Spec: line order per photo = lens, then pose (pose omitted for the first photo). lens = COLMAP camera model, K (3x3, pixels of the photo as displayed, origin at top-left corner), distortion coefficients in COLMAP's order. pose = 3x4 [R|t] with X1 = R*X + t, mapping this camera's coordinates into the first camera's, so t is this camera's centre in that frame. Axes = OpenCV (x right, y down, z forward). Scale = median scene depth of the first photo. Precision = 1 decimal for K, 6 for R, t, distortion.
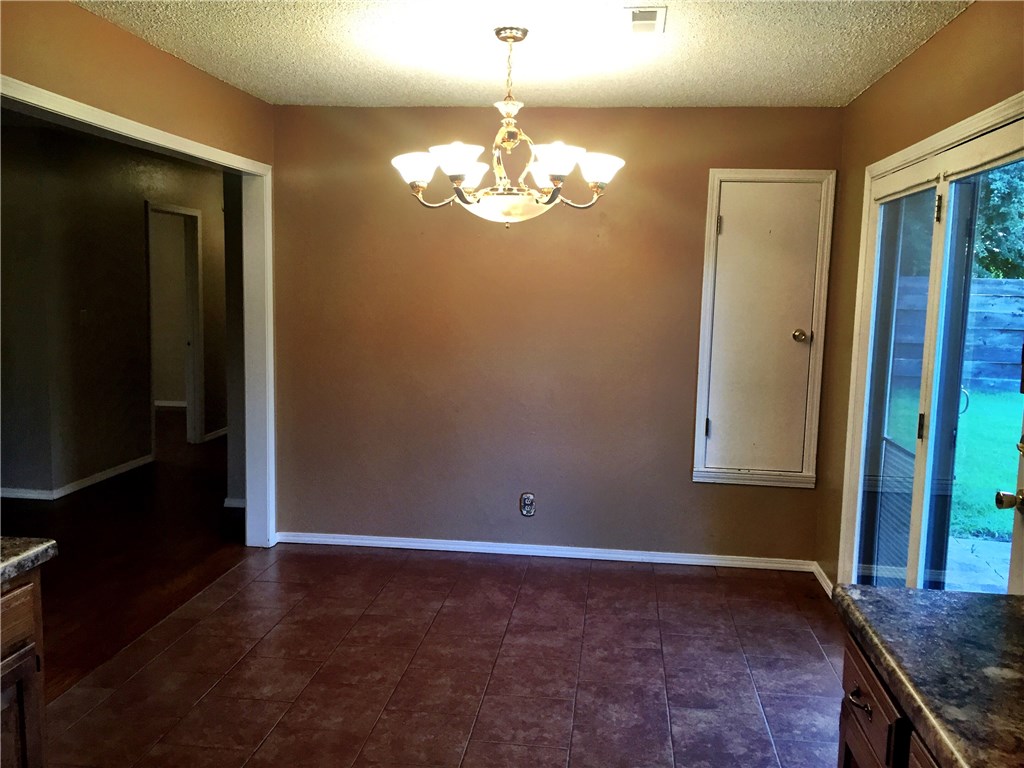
lens RADIAL K [[875.8, 0, 512.0], [0, 875.8, 384.0], [0, 0, 1]] dist [0.083466, -0.093572]
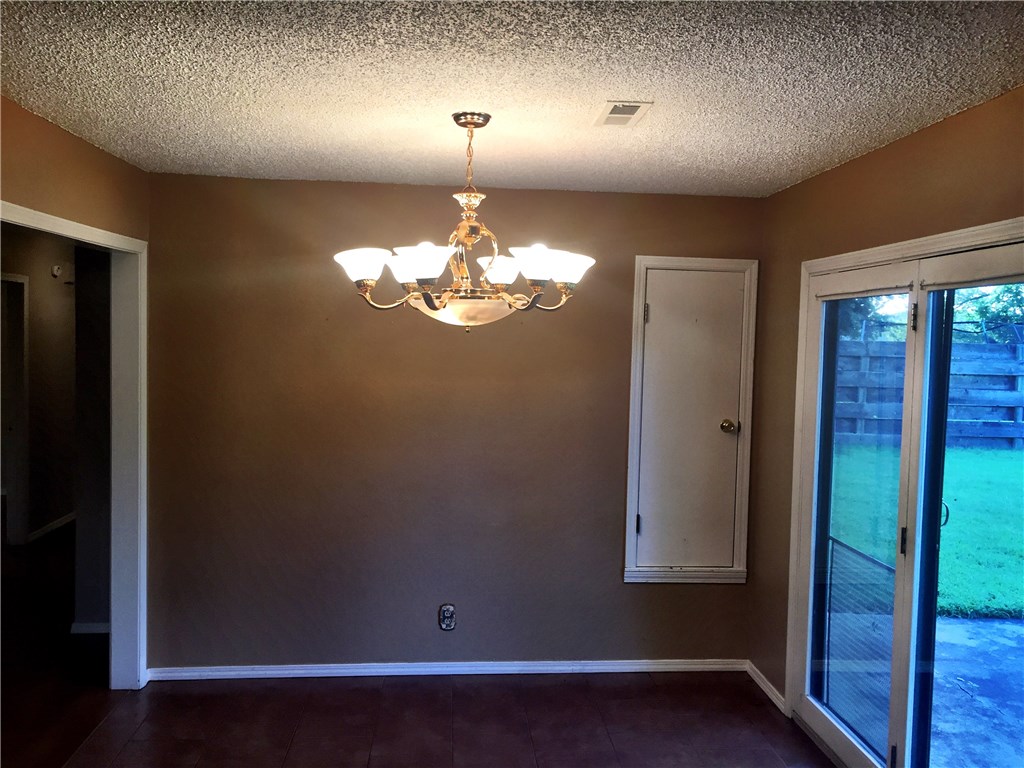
lens RADIAL K [[875.8, 0, 512.0], [0, 875.8, 384.0], [0, 0, 1]] dist [0.083466, -0.093572]
pose [[0.980679, -0.012399, 0.195232, -0.103603], [0.023088, 0.998350, -0.052570, -0.060110], [-0.194258, 0.056061, 0.979347, 0.099677]]
